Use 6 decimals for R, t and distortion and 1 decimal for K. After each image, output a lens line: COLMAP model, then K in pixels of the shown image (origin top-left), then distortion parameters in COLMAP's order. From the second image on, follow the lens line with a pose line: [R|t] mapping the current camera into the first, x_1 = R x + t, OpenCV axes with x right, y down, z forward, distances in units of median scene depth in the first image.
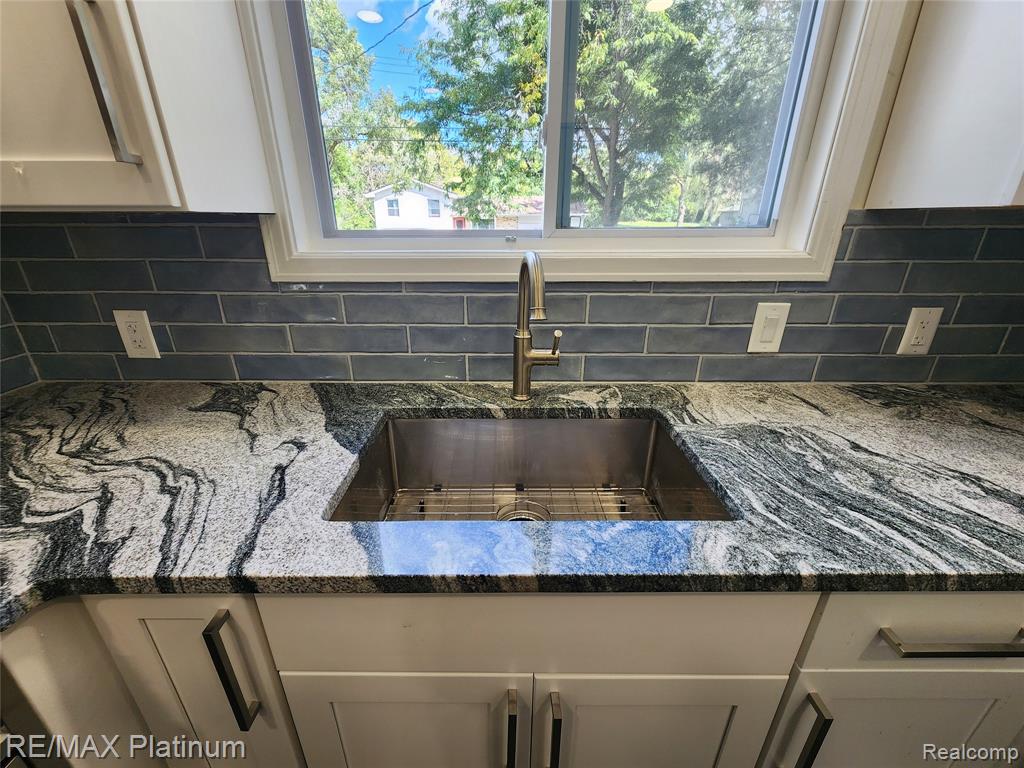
lens RADIAL K [[421.6, 0, 506.8], [0, 421.6, 391.5], [0, 0, 1]] dist [0.003420, -0.000738]
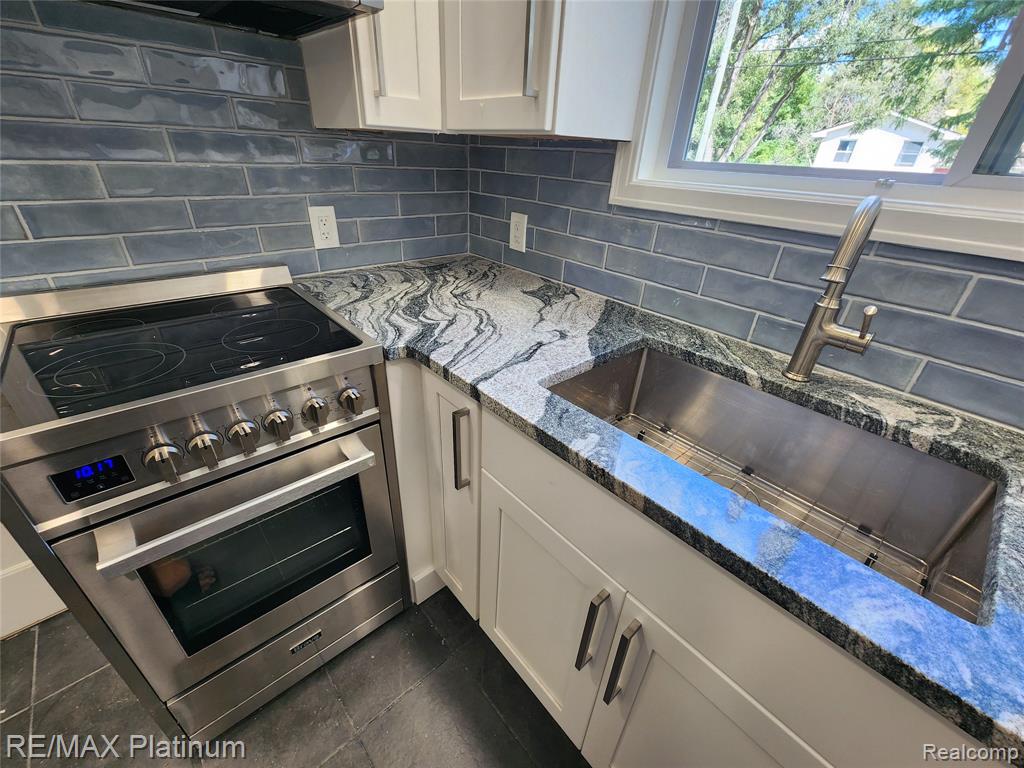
lens RADIAL K [[421.6, 0, 507.9], [0, 421.6, 390.5], [0, 0, 1]] dist [0.003420, -0.000738]
pose [[0.655539, 0.398854, -0.641237, 0.232808], [-0.326564, 0.915363, 0.235514, 0.030856], [0.680900, 0.055016, 0.730307, -0.012434]]
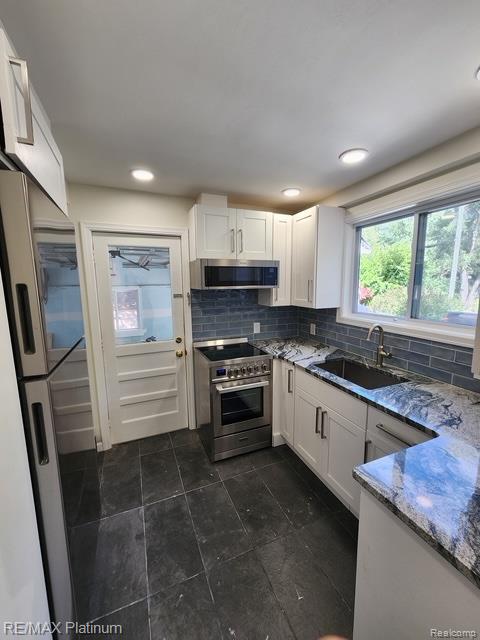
lens RADIAL K [[263.5, 0, 243.0], [0, 263.5, 318.7], [0, 0, 1]] dist [0.003420, -0.000738]
pose [[0.379413, 0.123109, -0.917001, 1.607979], [-0.344457, 0.938657, -0.016504, 0.071428], [0.858717, 0.322129, 0.398544, -0.911006]]
